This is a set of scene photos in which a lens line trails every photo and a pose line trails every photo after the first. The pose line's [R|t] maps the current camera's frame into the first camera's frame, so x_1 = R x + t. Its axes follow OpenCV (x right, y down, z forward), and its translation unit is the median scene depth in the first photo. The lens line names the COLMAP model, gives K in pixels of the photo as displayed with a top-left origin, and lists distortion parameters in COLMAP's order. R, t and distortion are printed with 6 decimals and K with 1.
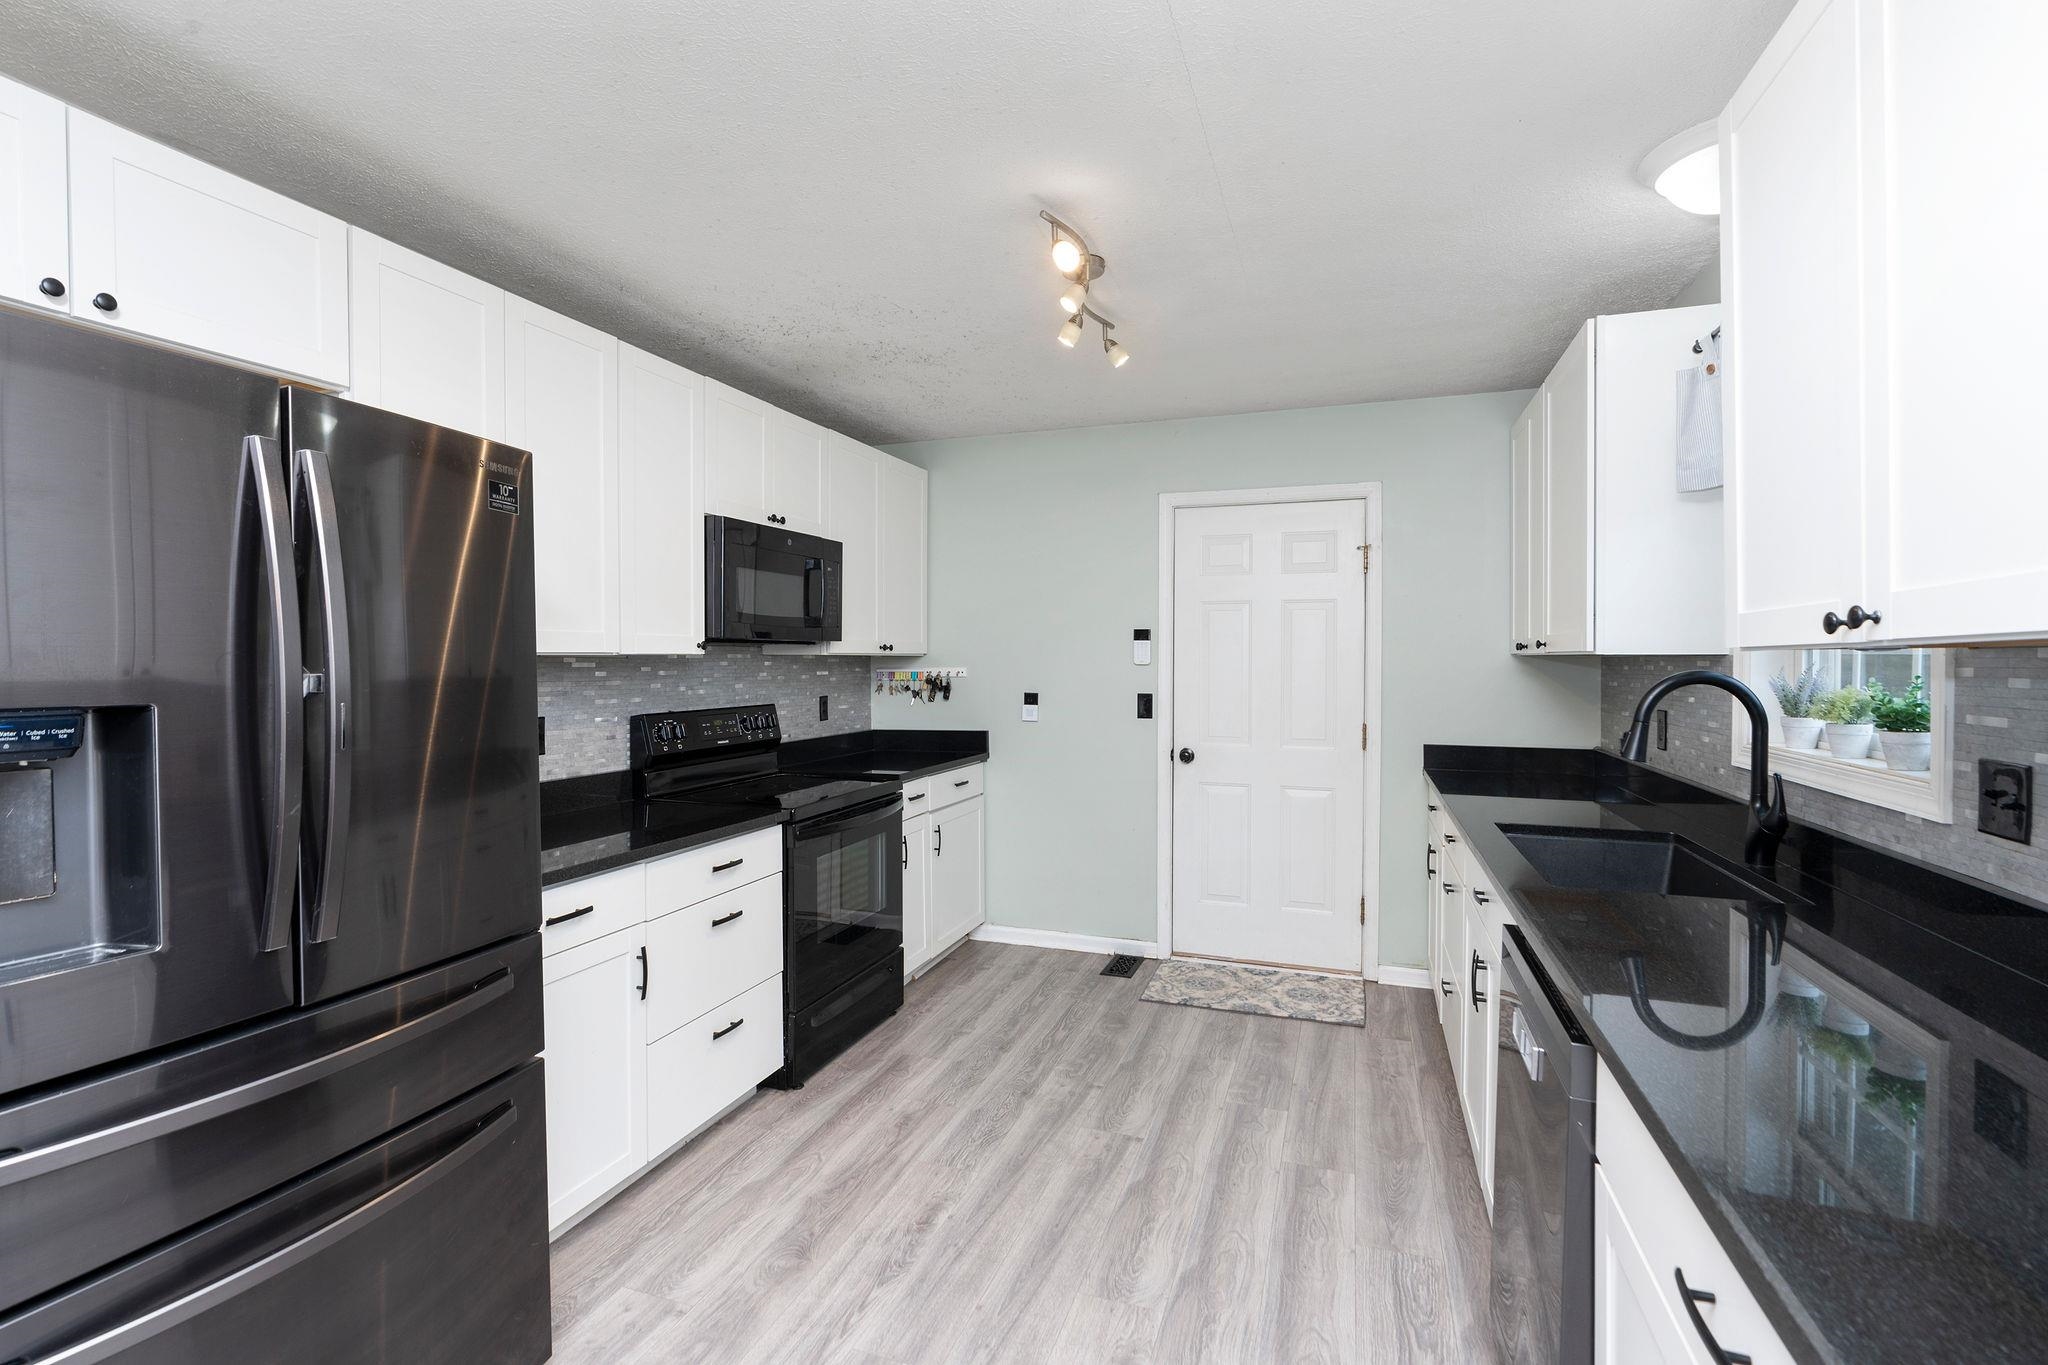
lens RADIAL K [[944.9, 0, 997.7], [0, 944.9, 668.0], [0, 0, 1]] dist [-0.012881, 0.006035]
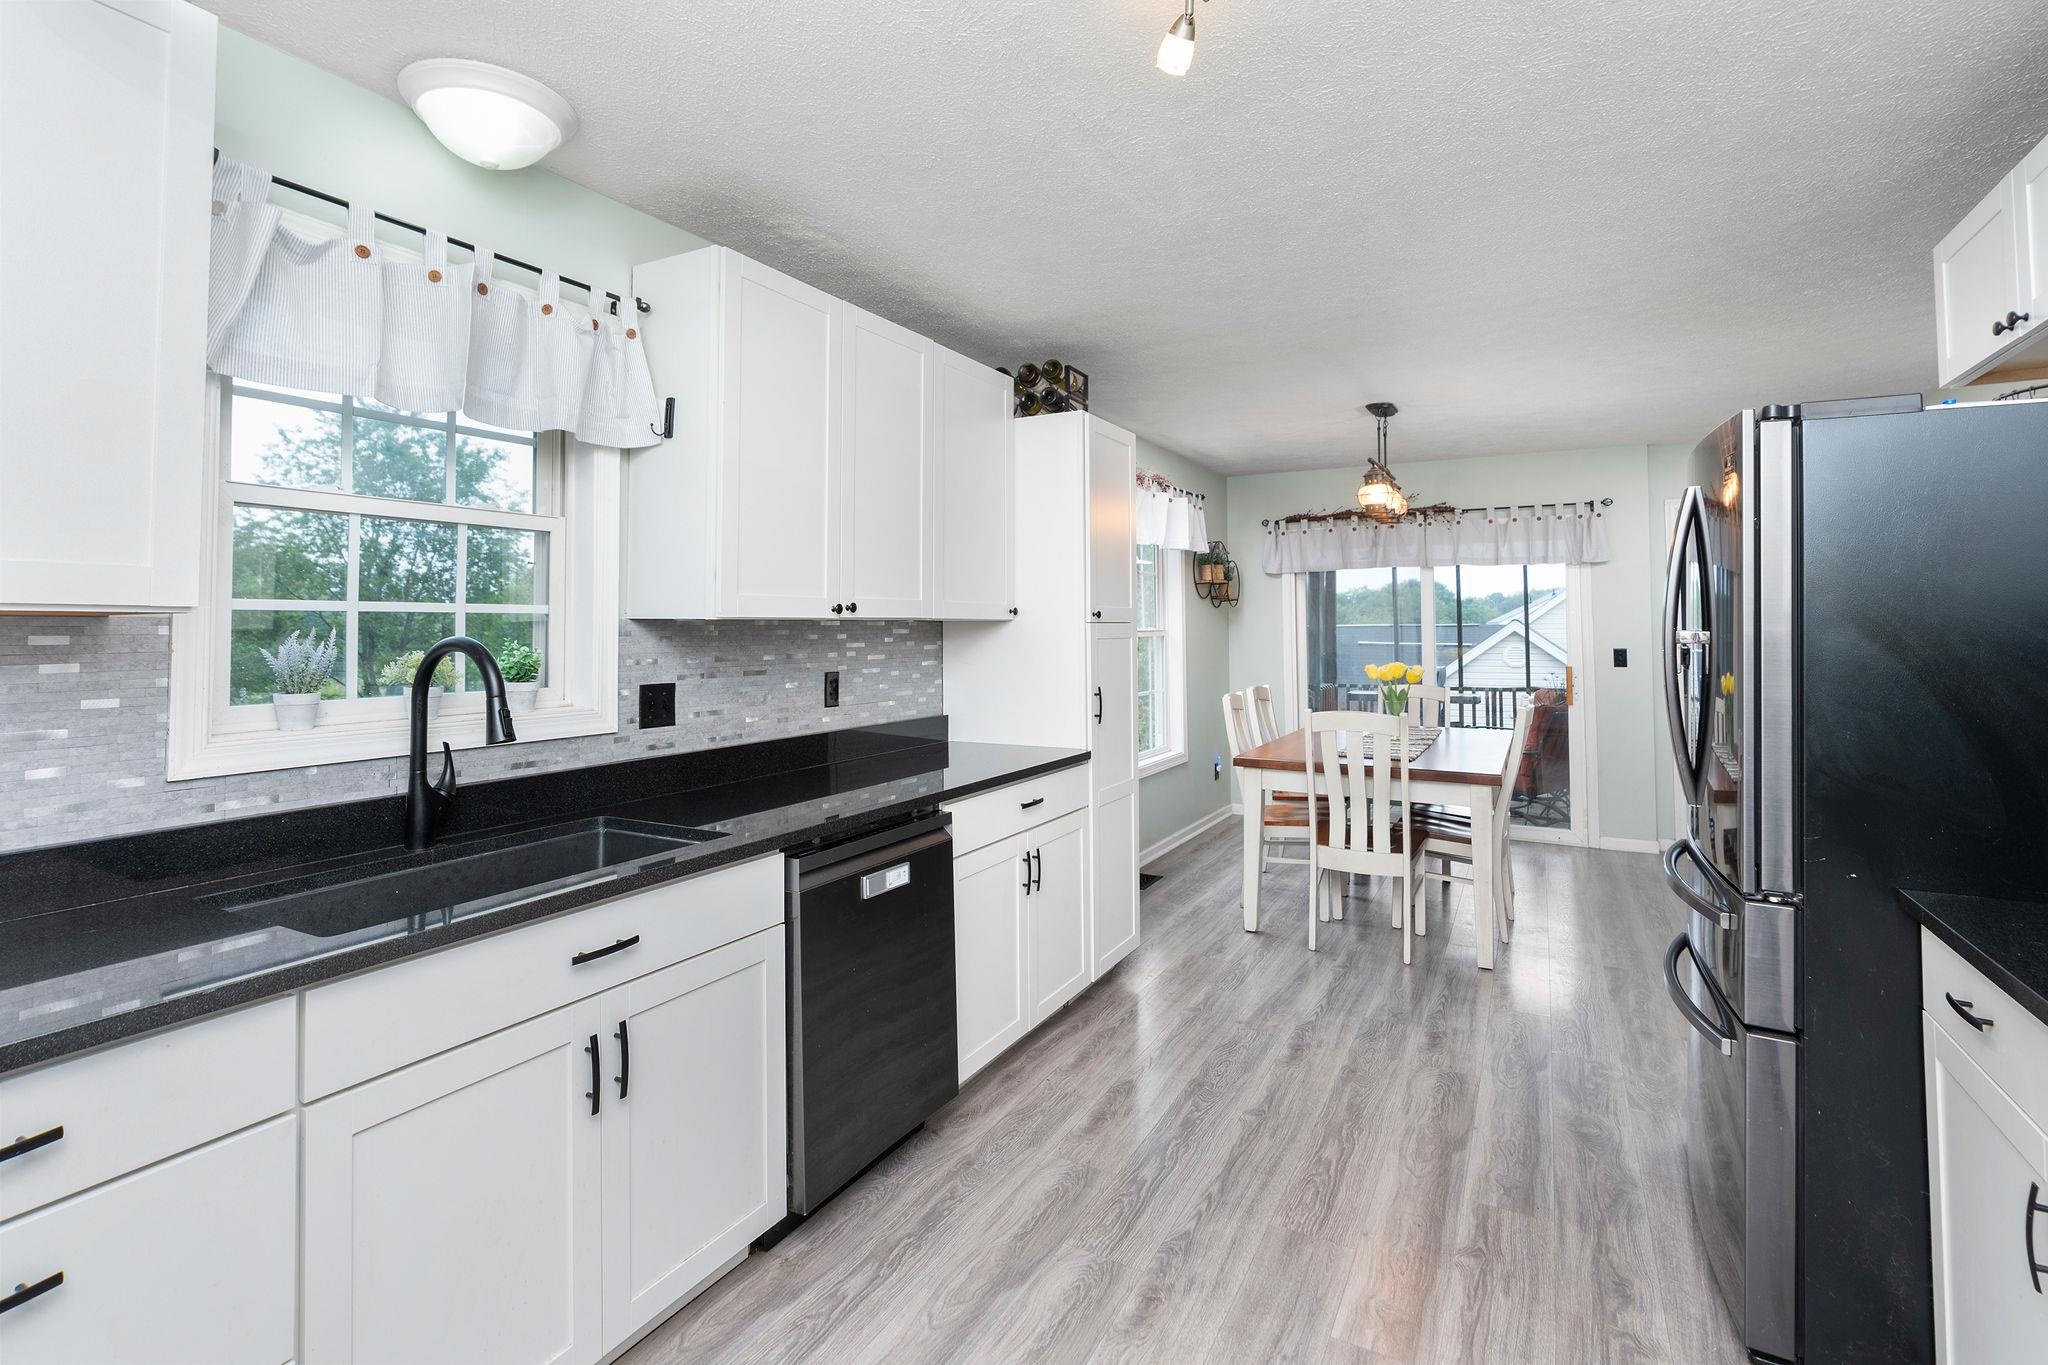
lens RADIAL K [[944.9, 0, 1027.2], [0, 944.9, 586.7], [0, 0, 1]] dist [-0.012881, 0.006035]
pose [[-0.988840, 0.007374, 0.148798, 0.047557], [0.002093, 0.999363, -0.035616, -0.007014], [-0.148966, -0.034908, -0.988226, 1.058700]]
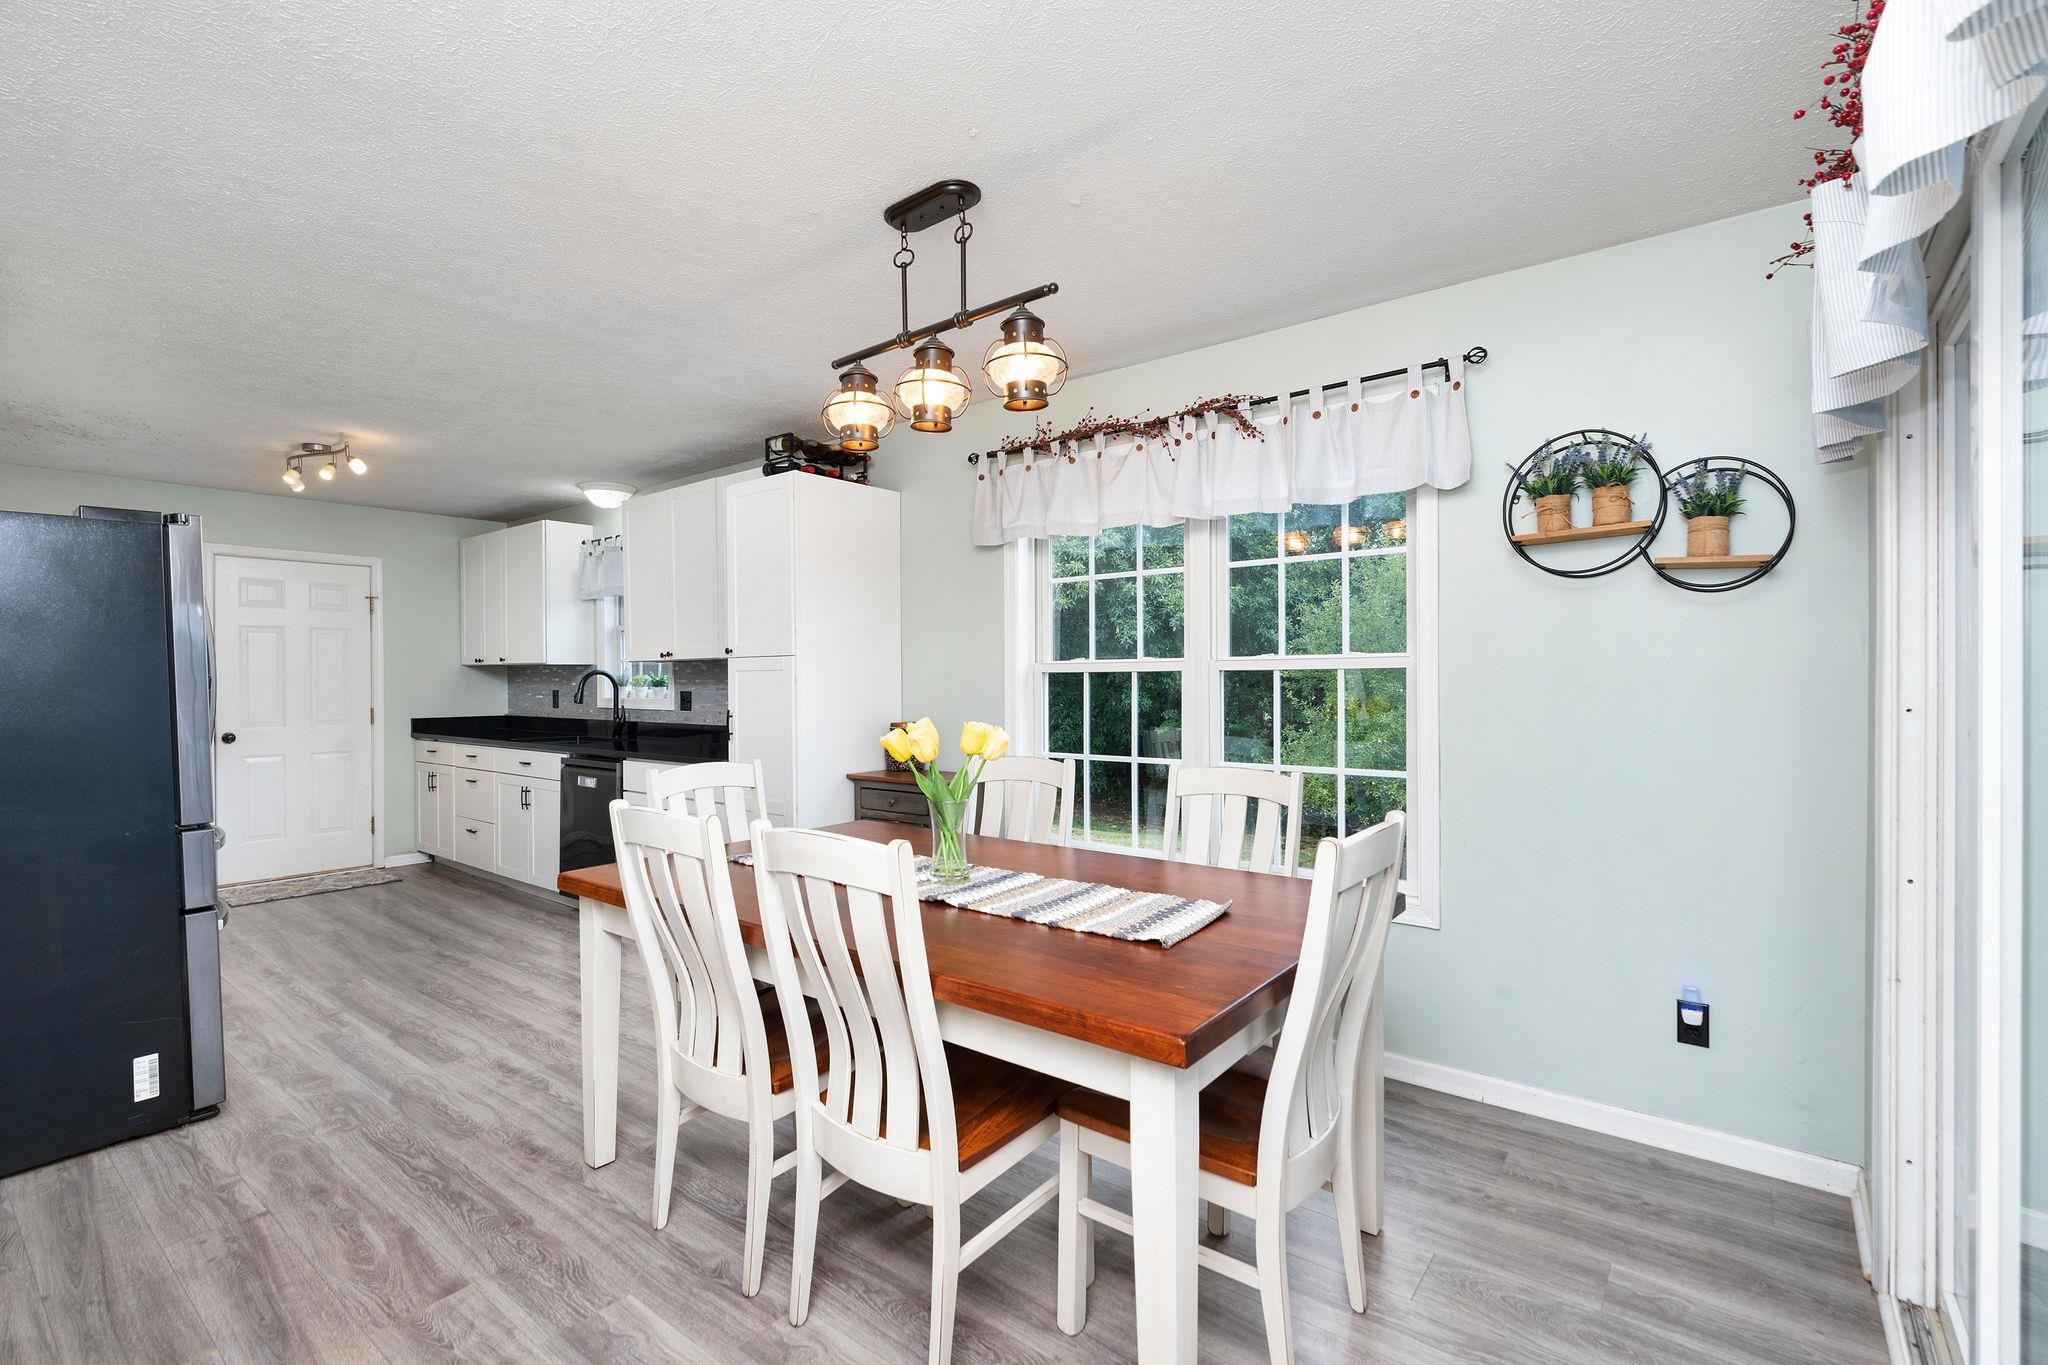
lens RADIAL K [[944.9, 0, 1029.3], [0, 944.9, 676.4], [0, 0, 1]] dist [-0.012881, 0.006035]
pose [[0.313809, -0.005536, 0.949470, -0.880551], [0.013717, 0.999905, 0.001296, 0.021223], [-0.949387, 0.012617, 0.313855, -0.634663]]
